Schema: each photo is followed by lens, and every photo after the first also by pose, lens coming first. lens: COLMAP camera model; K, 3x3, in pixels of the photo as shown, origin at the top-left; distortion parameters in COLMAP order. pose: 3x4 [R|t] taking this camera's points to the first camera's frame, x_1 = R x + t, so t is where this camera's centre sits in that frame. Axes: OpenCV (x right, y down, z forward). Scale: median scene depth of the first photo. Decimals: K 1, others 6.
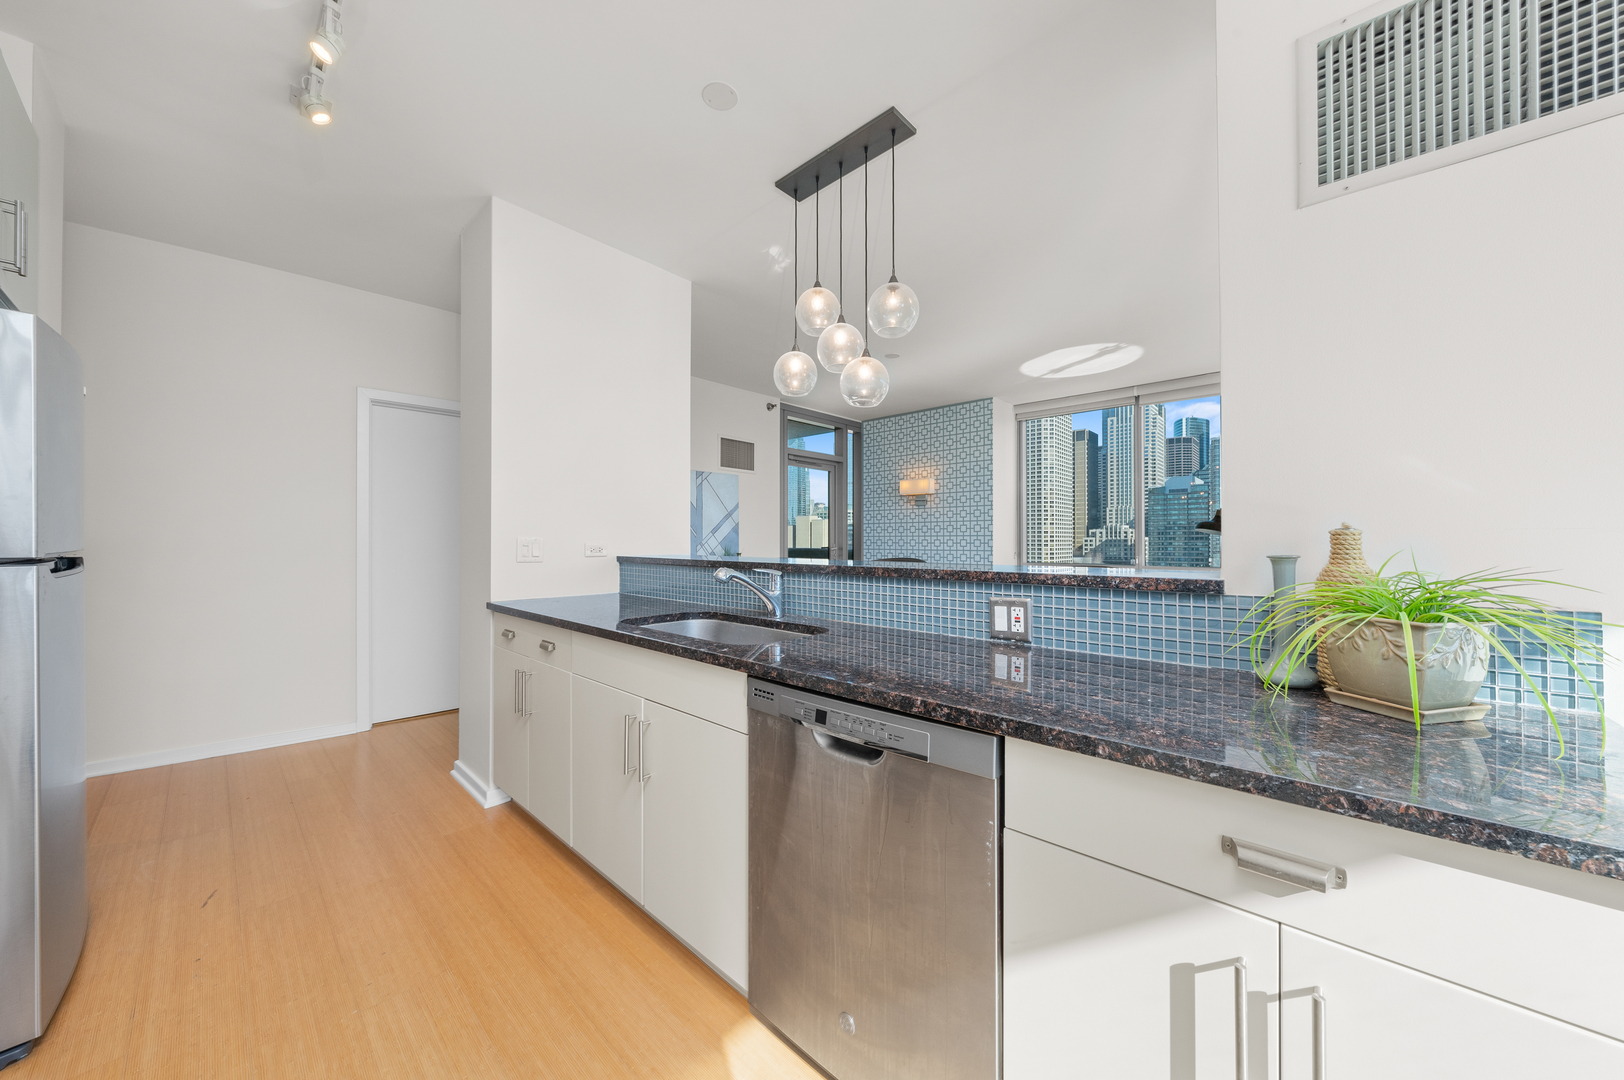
lens RADIAL K [[554.4, 0, 806.7], [0, 554.4, 538.1], [0, 0, 1]] dist [-0.002049, -0.000087]
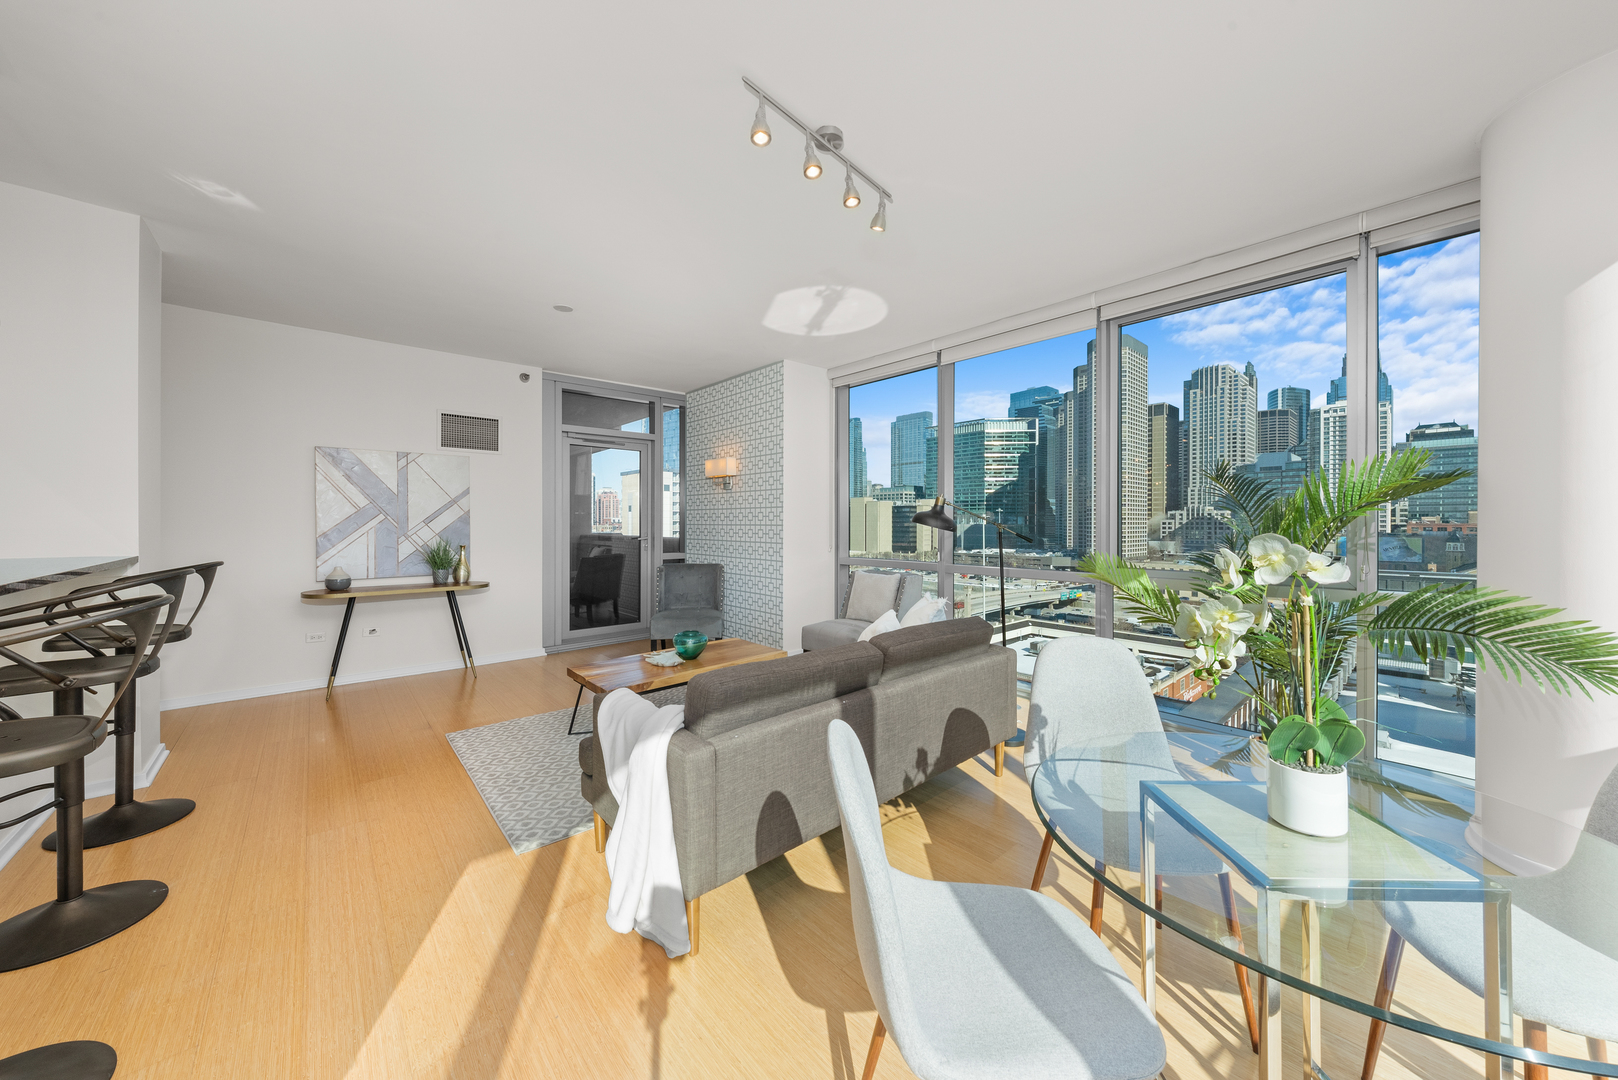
lens RADIAL K [[563.1, 0, 809.8], [0, 563.1, 527.0], [0, 0, 1]] dist [-0.000186, -0.000025]
pose [[0.995240, 0.001764, -0.097438, 0.783623], [-0.000556, 0.999923, 0.012425, -0.020560], [0.097452, -0.012311, 0.995164, 0.257883]]
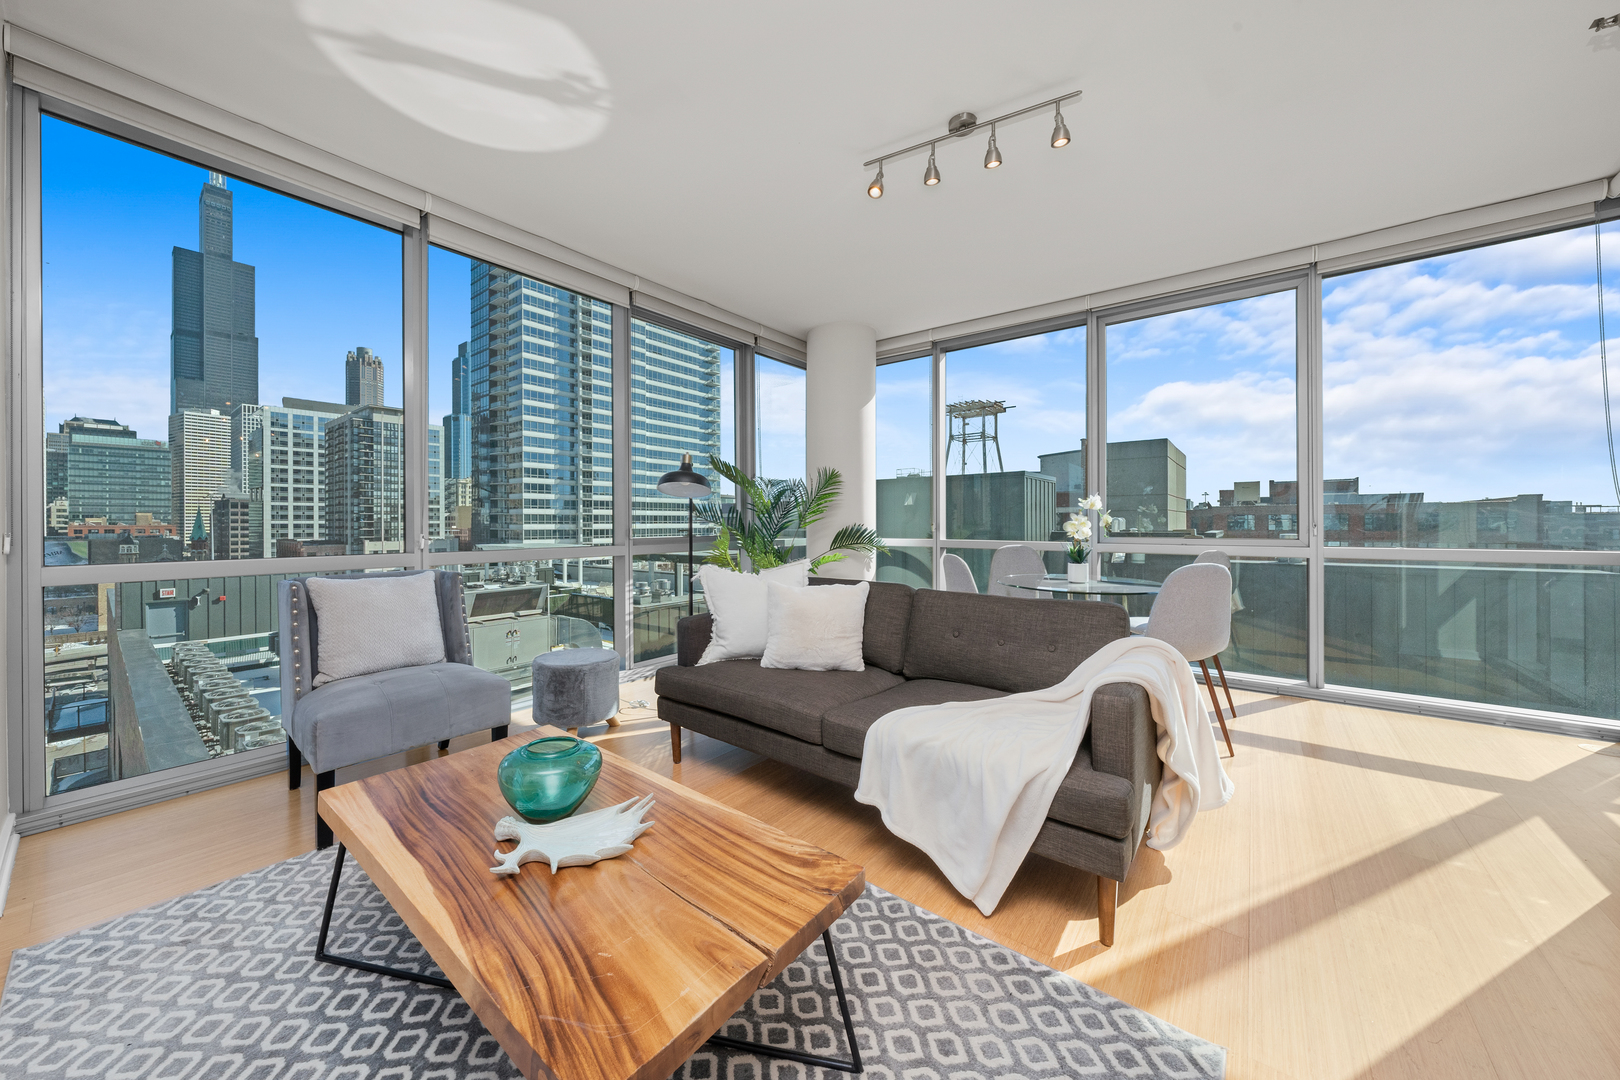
lens RADIAL K [[565.8, 0, 799.0], [0, 565.8, 525.0], [0, 0, 1]] dist [-0.002266, -0.000187]
pose [[-0.067315, -0.001591, 0.997731, 0.101020], [-0.002723, 0.999995, 0.001411, 0.036873], [-0.997728, -0.002622, -0.067319, 1.106076]]
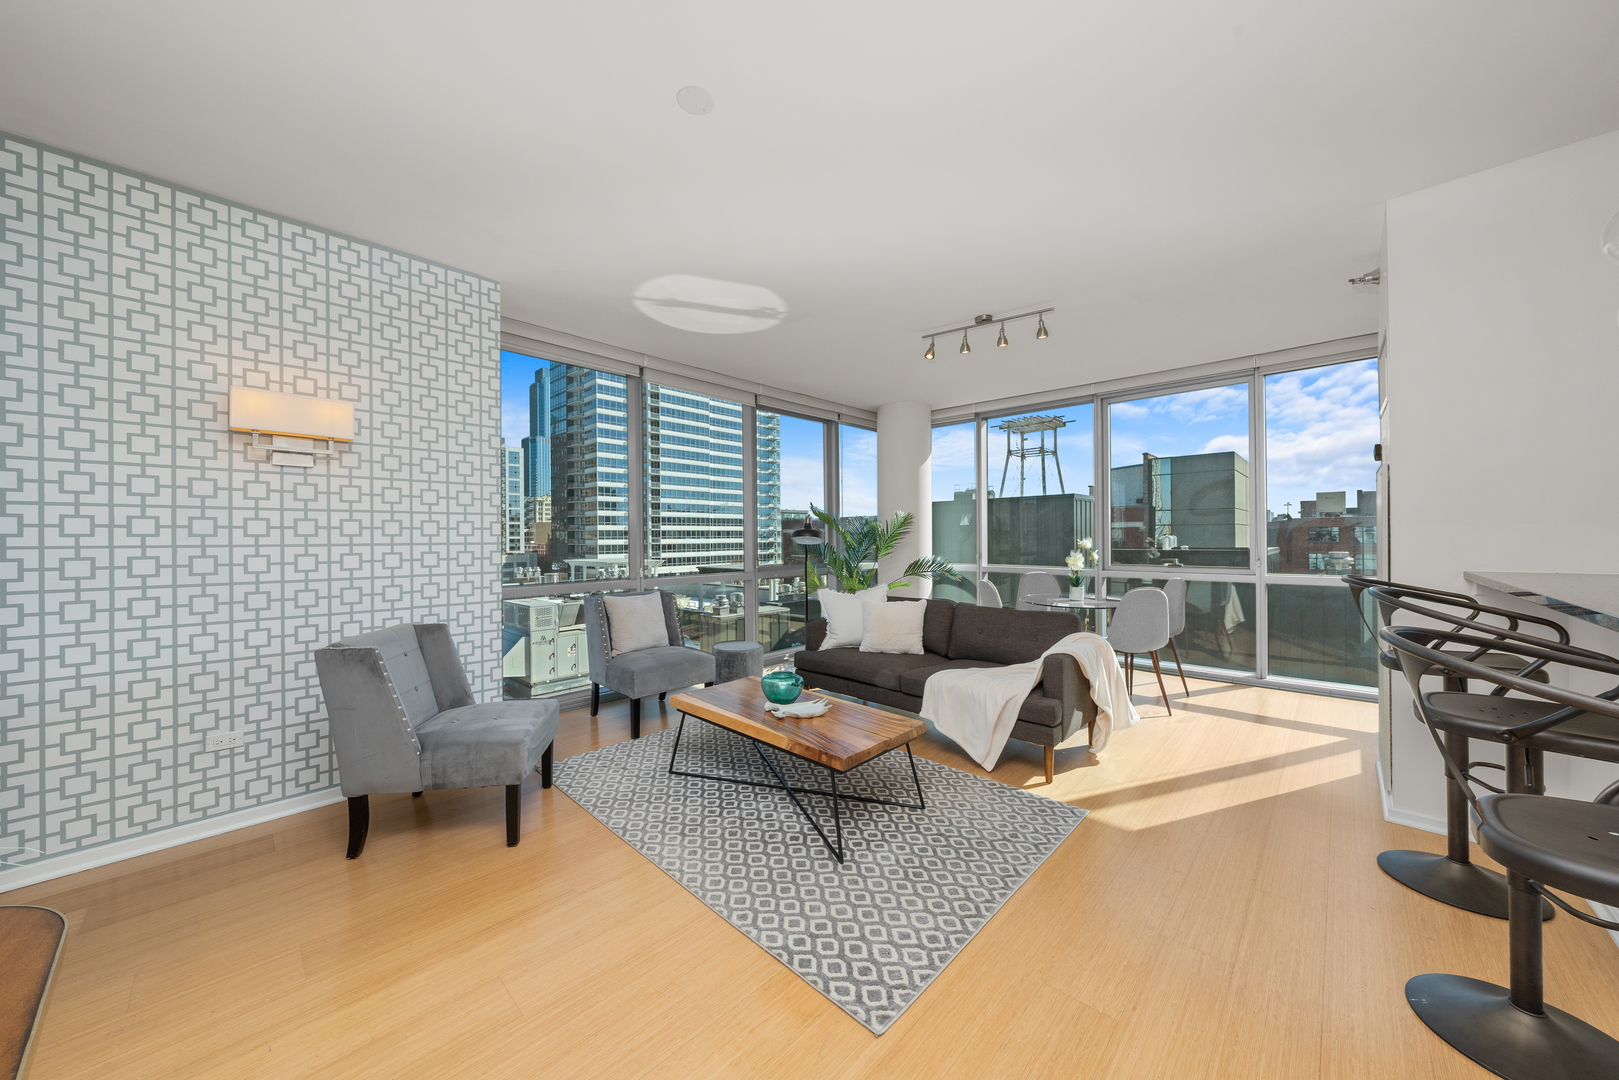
lens RADIAL K [[559.0, 0, 804.4], [0, 559.0, 537.1], [0, 0, 1]] dist [-0.002087, -0.000094]
pose [[0.025545, 0.001160, 0.999673, -0.326004], [0.001970, 0.999997, -0.001210, -0.014823], [-0.999672, 0.002001, 0.025543, 1.187645]]
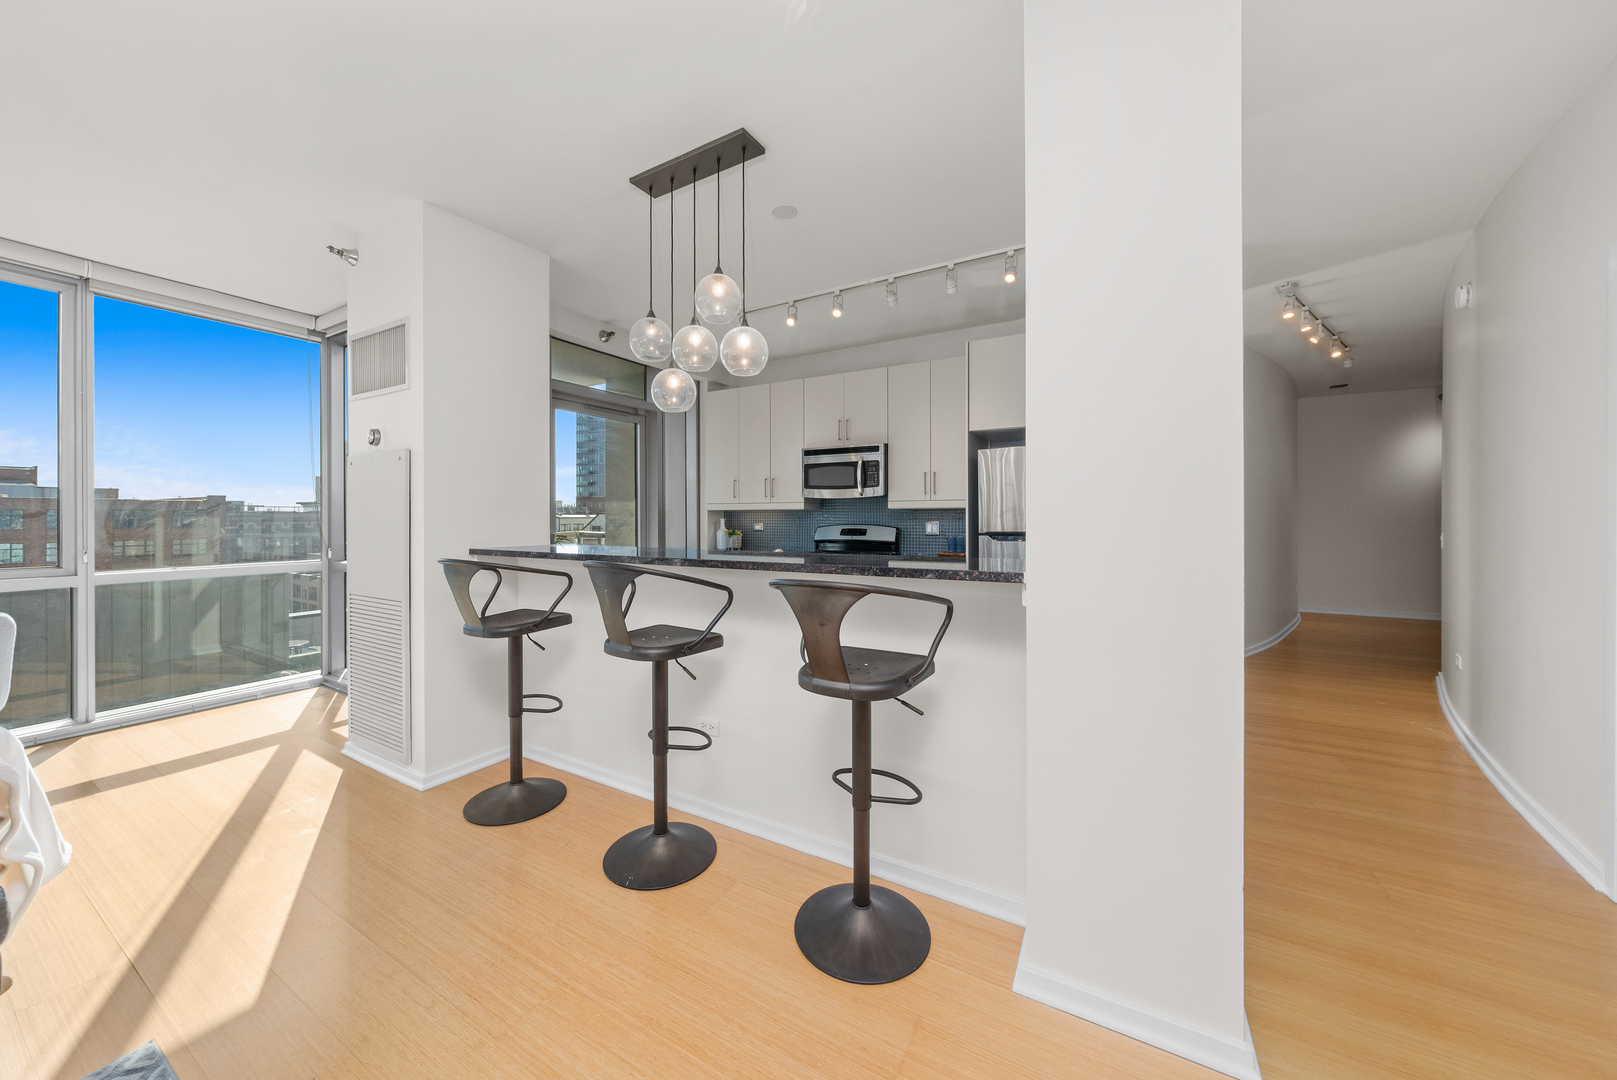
lens RADIAL K [[565.3, 0, 799.3], [0, 565.3, 516.4], [0, 0, 1]] dist [-0.001300, -0.000126]
pose [[-0.976805, 0.001139, -0.214126, 0.063499], [0.002730, 0.999971, -0.007131, -0.011455], [0.214111, -0.007550, -0.976780, 1.306405]]
